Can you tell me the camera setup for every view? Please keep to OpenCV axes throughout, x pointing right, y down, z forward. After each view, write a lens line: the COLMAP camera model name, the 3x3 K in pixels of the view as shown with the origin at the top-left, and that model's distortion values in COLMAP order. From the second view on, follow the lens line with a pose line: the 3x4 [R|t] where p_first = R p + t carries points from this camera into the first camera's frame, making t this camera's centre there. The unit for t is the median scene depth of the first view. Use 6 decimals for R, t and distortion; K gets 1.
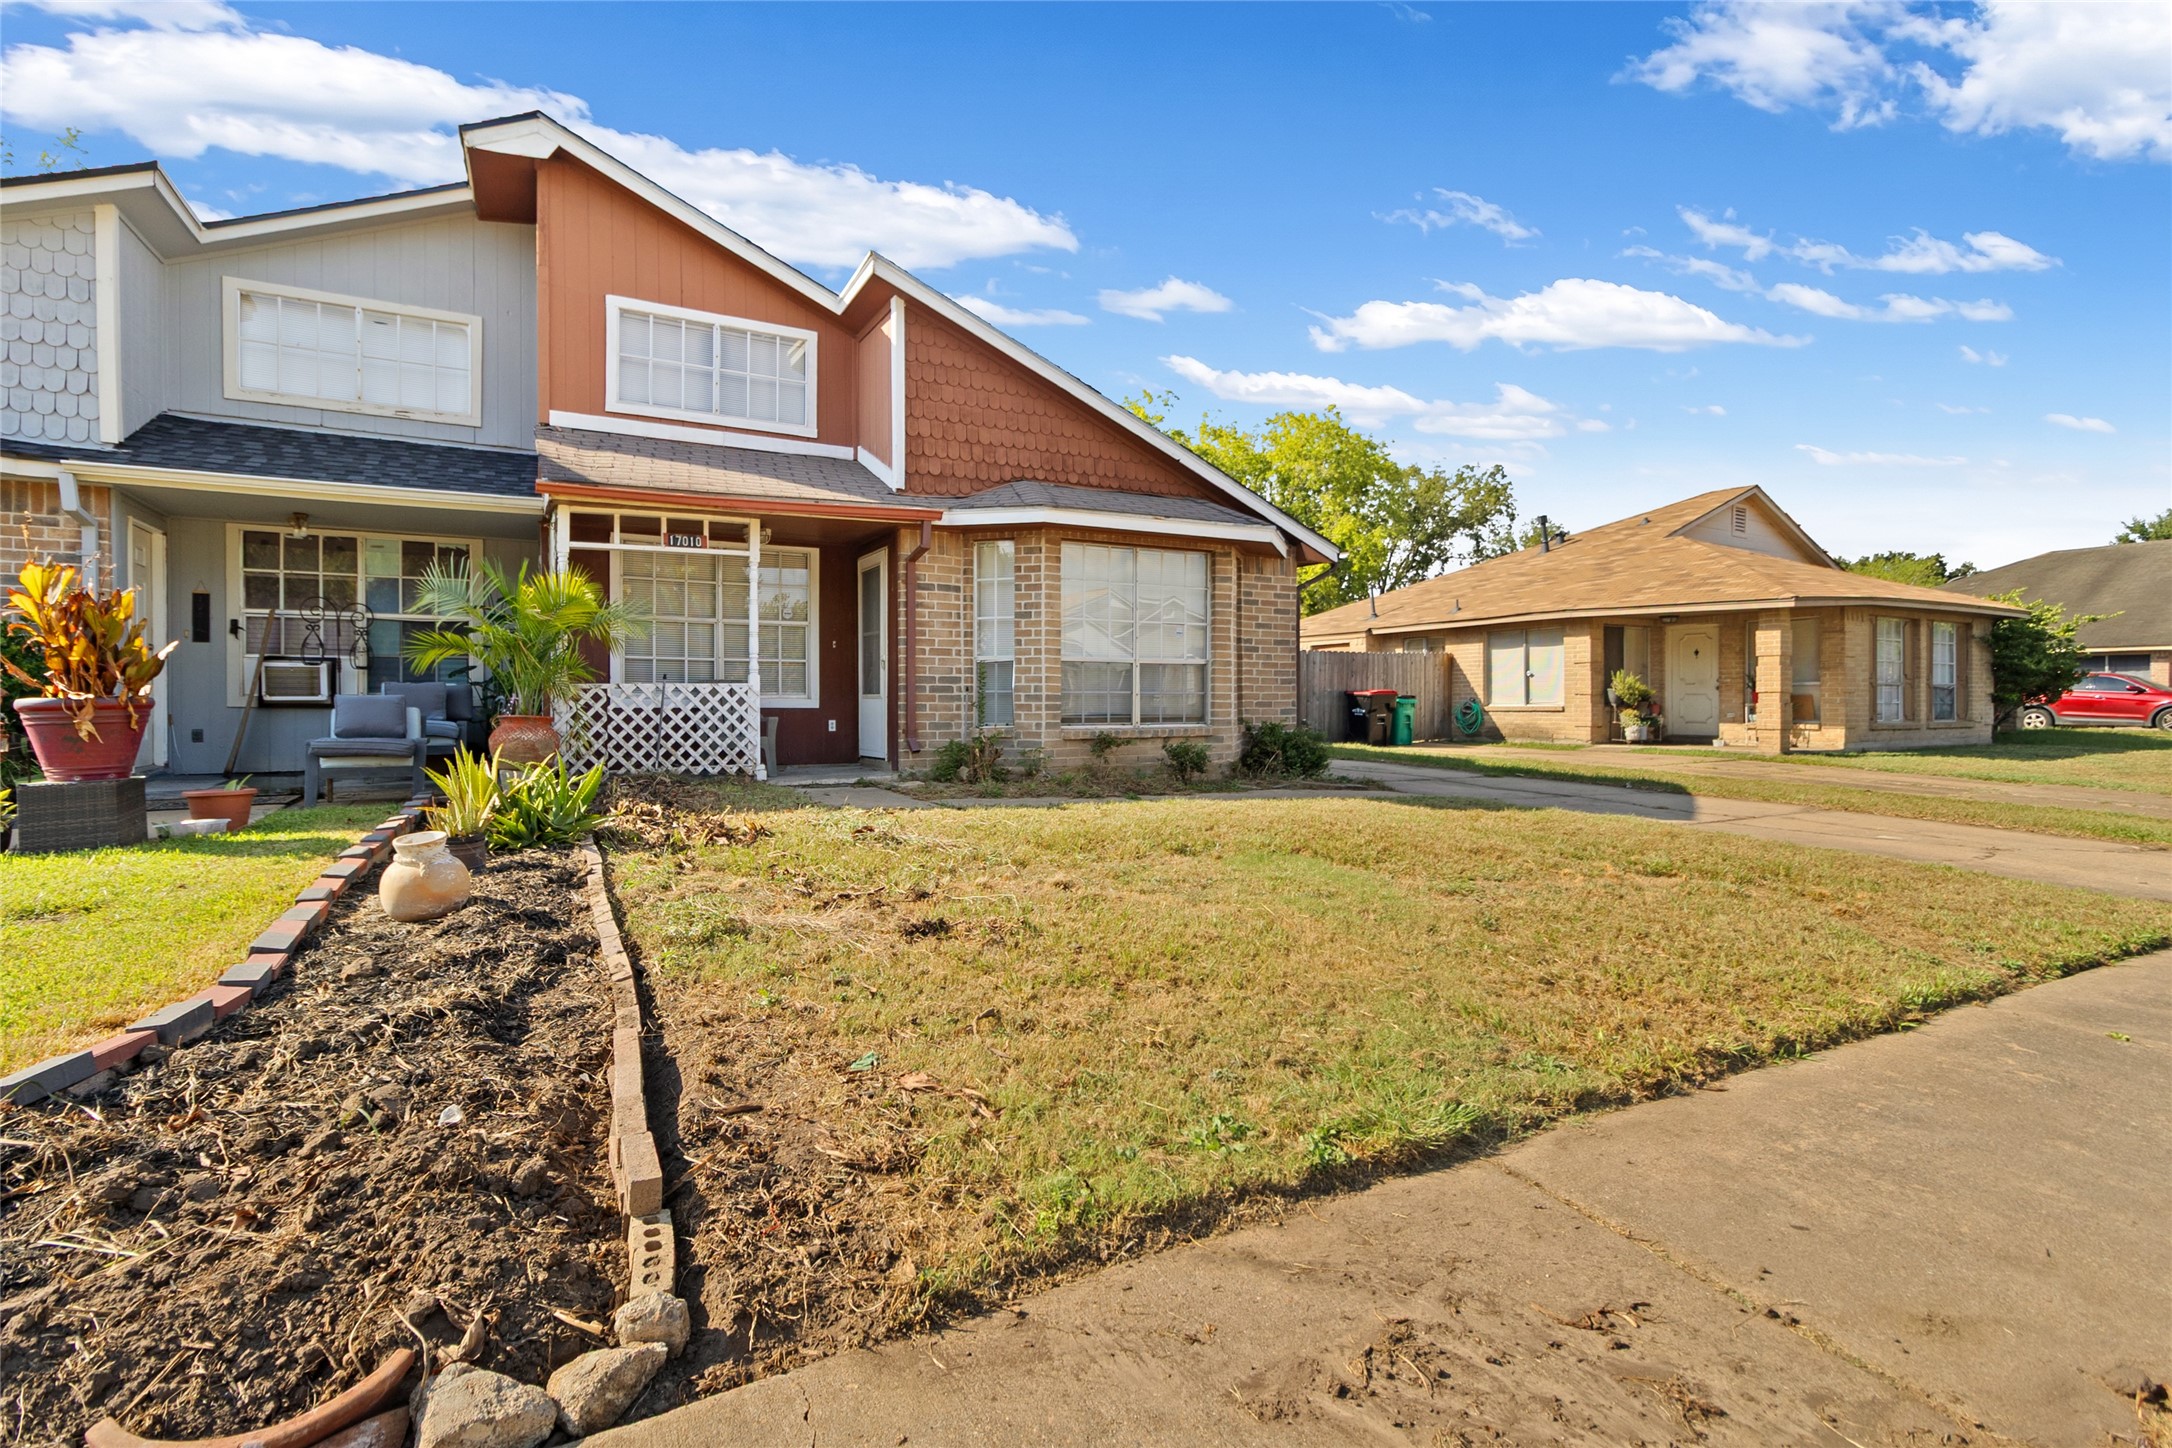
lens RADIAL K [[1023.1, 0, 1091.1], [0, 1023.1, 712.0], [0, 0, 1]] dist [0.004730, 0.000085]
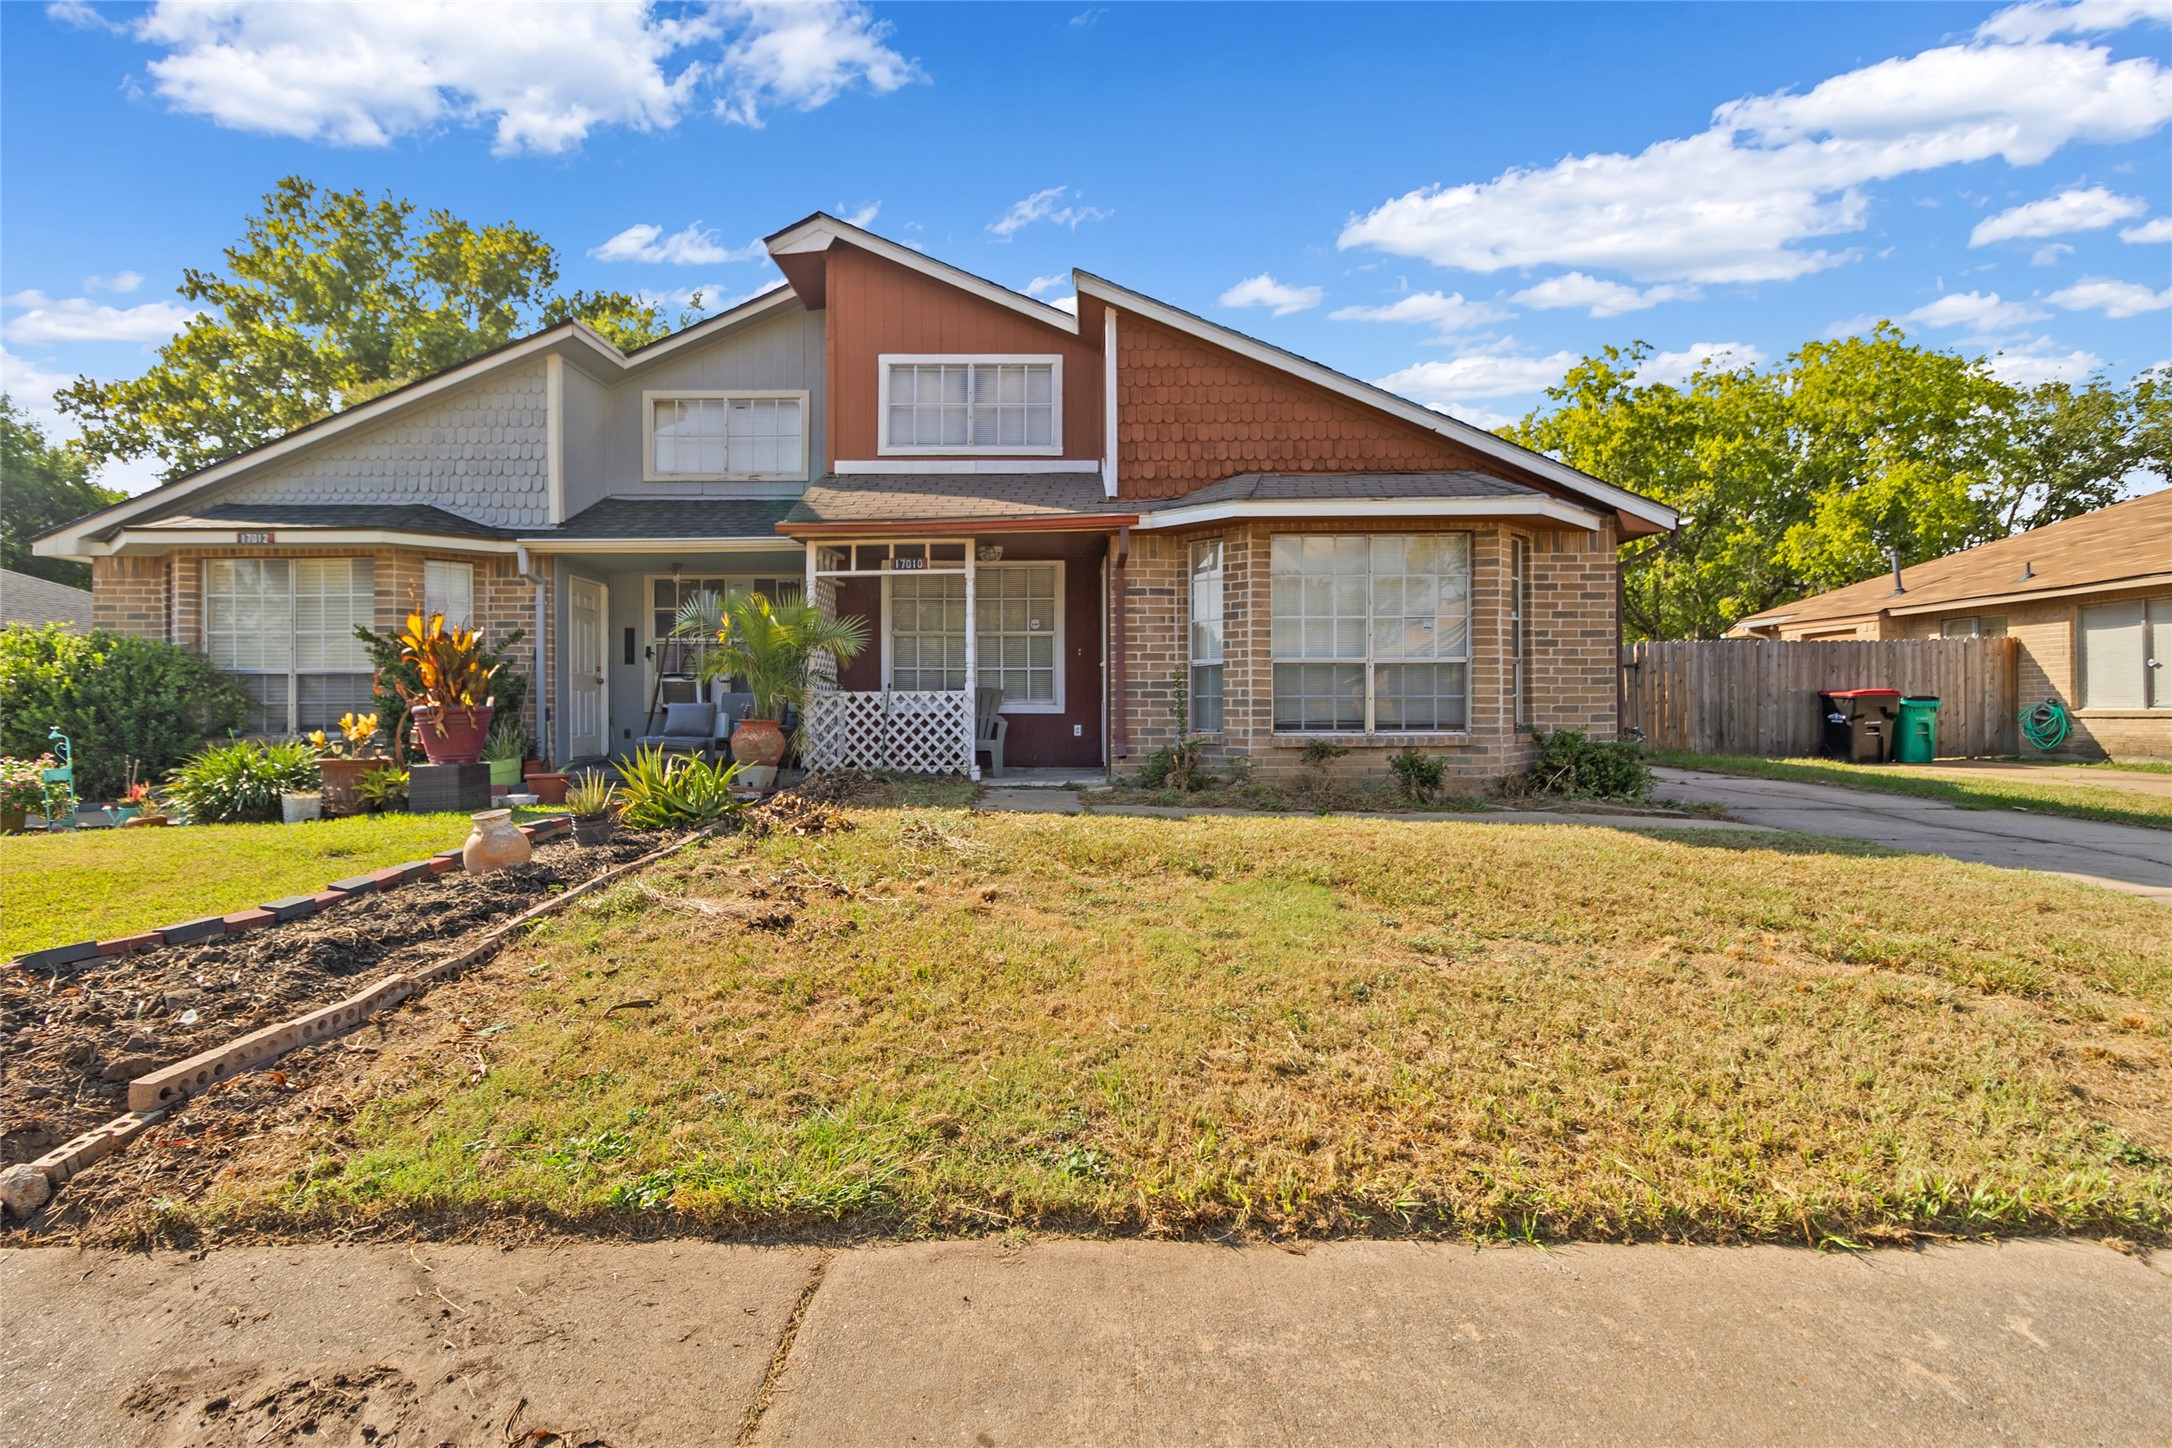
lens RADIAL K [[1023.1, 0, 1069.8], [0, 1023.1, 710.2], [0, 0, 1]] dist [0.004730, 0.000085]
pose [[0.874996, -0.001516, -0.484127, 0.263426], [-0.001944, 0.999976, -0.006644, -0.000421], [0.484126, 0.006754, 0.874972, 0.096376]]
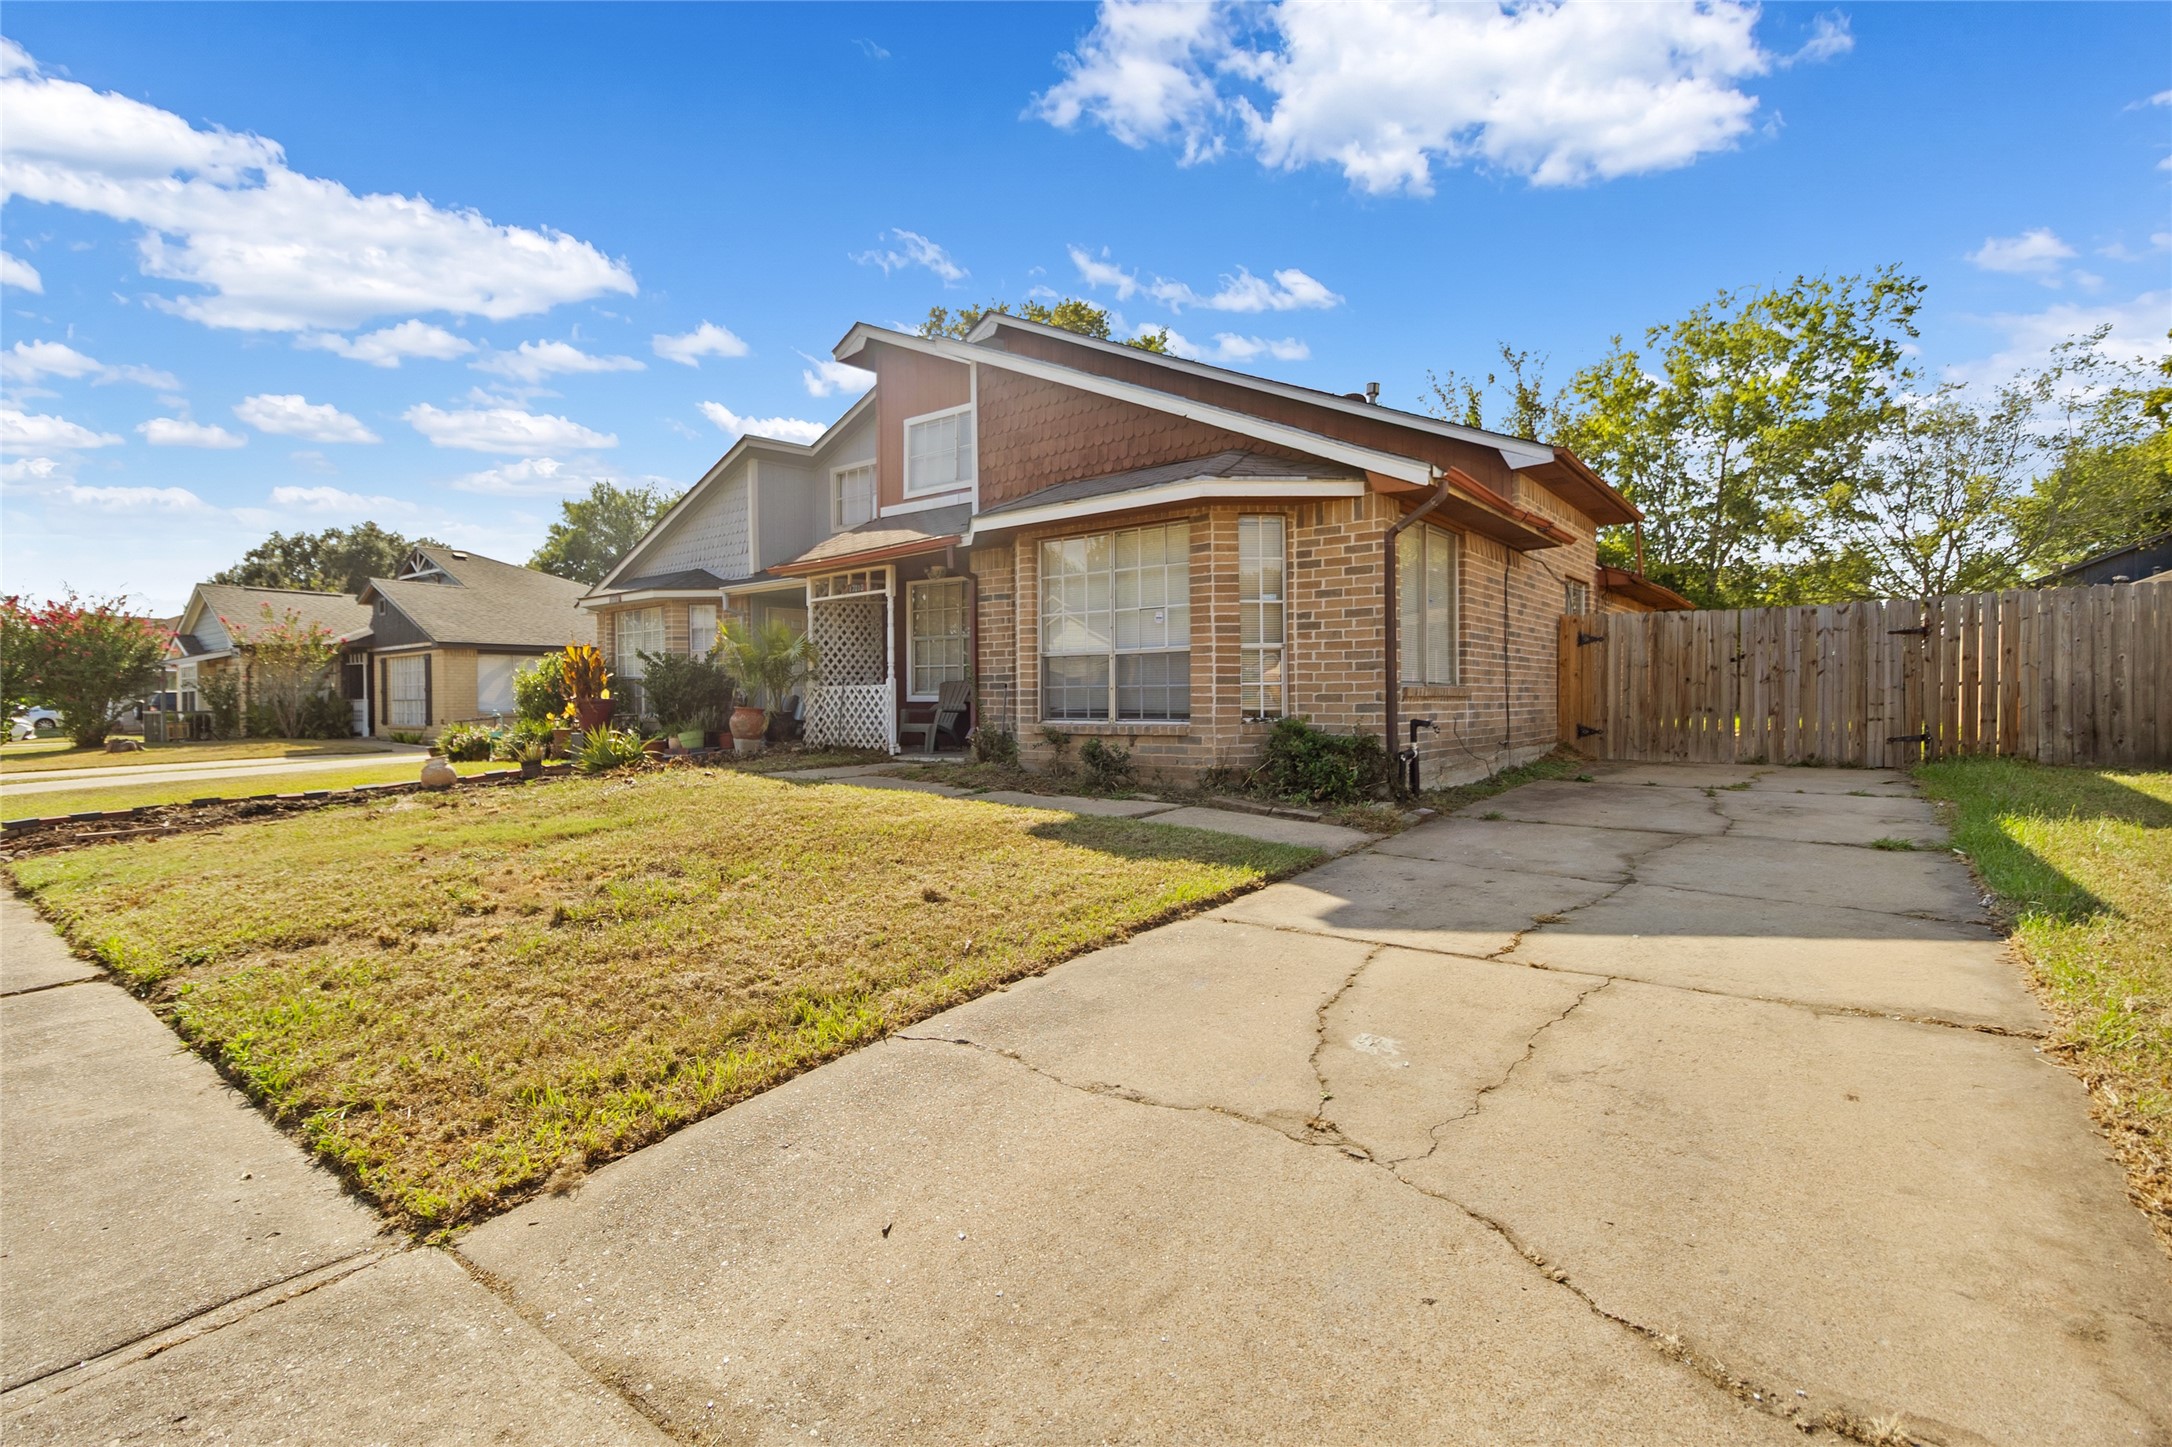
lens RADIAL K [[1023.1, 0, 1076.7], [0, 1023.1, 724.7], [0, 0, 1]] dist [0.004730, 0.000085]
pose [[0.373412, 0.023950, -0.927356, 0.958046], [-0.000048, 0.999667, 0.025799, -0.008712], [0.927666, -0.009589, 0.373289, 0.658746]]
